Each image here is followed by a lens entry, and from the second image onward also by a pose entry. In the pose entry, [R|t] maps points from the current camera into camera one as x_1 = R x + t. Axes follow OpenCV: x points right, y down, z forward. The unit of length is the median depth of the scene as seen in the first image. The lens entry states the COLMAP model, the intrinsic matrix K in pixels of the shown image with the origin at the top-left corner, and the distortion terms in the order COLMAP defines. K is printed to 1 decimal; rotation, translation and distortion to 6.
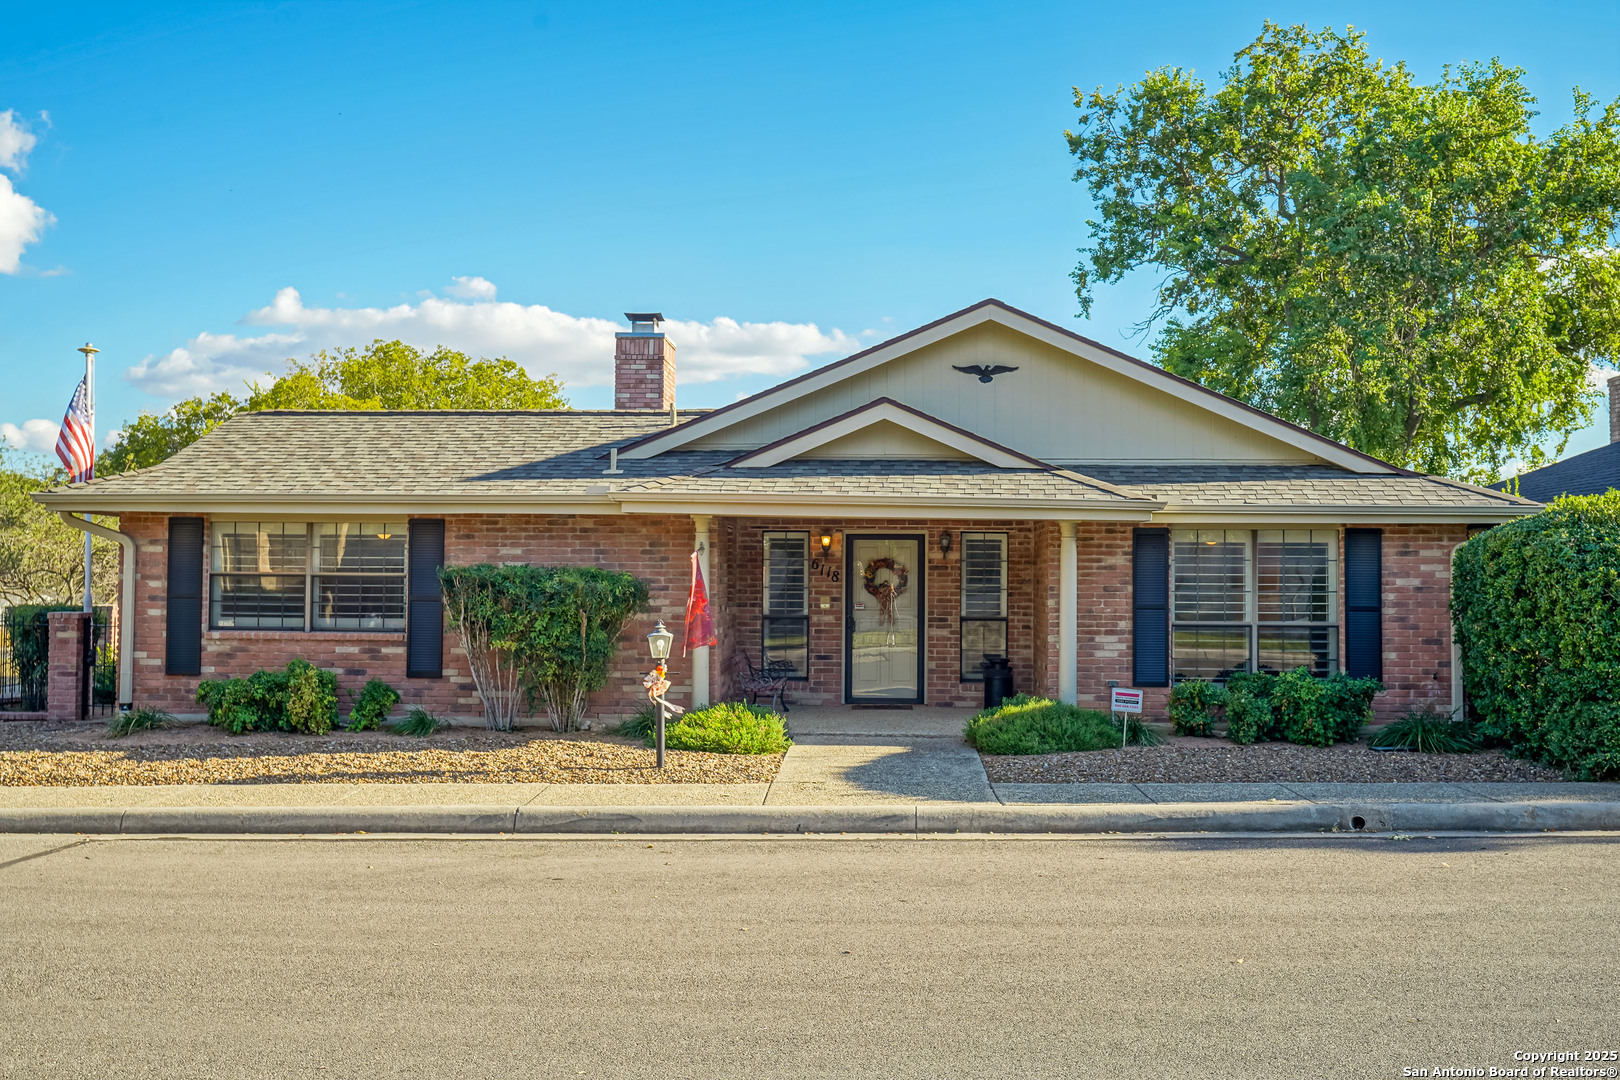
lens RADIAL K [[1463.3, 0, 843.5], [0, 1463.3, 541.9], [0, 0, 1]] dist [0.006038, 0.000092]
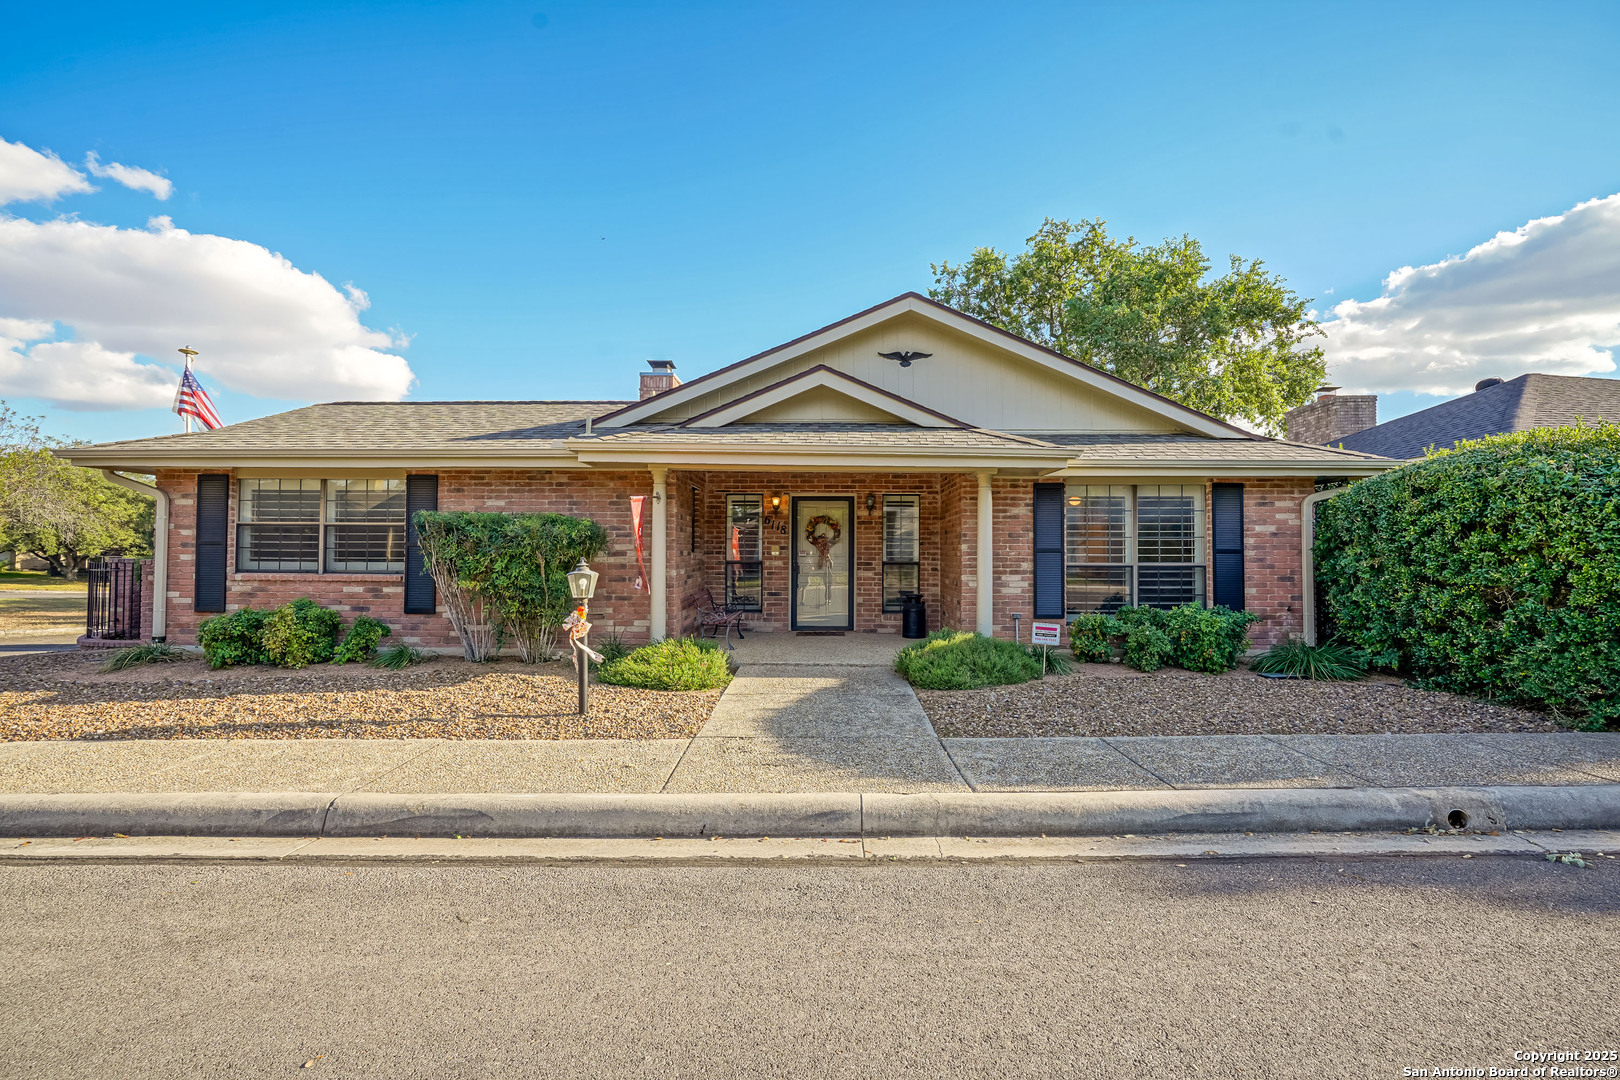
lens RADIAL K [[734.7, 0, 814.4], [0, 734.7, 538.6], [0, 0, 1]] dist [-0.013168, 0.006404]
pose [[0.999892, -0.002885, 0.014399, 0.013591], [0.002778, 0.999969, 0.007421, 0.030069], [-0.014420, -0.007380, 0.999869, 0.414598]]
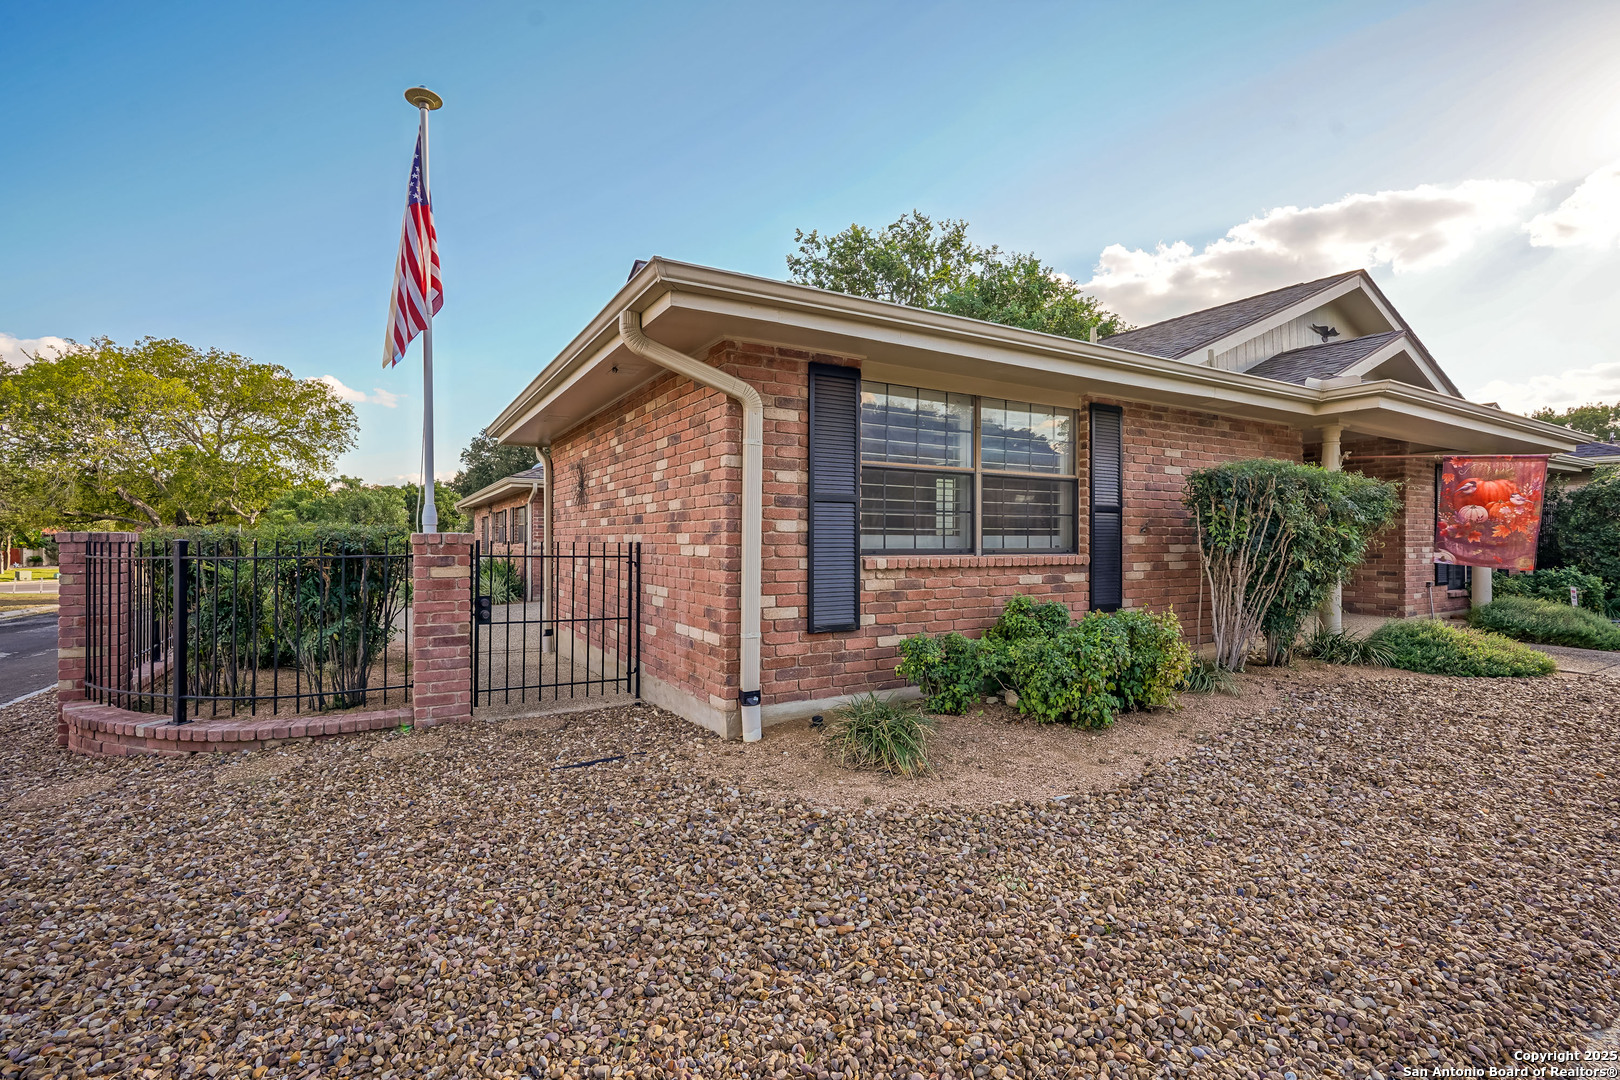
lens RADIAL K [[723.9, 0, 837.7], [0, 723.9, 542.5], [0, 0, 1]] dist [-0.002605, -0.000142]
pose [[0.846054, -0.009957, 0.533004, -0.594588], [-0.011992, 0.999217, 0.037702, 0.042718], [-0.532962, -0.038290, 0.845272, 0.738403]]
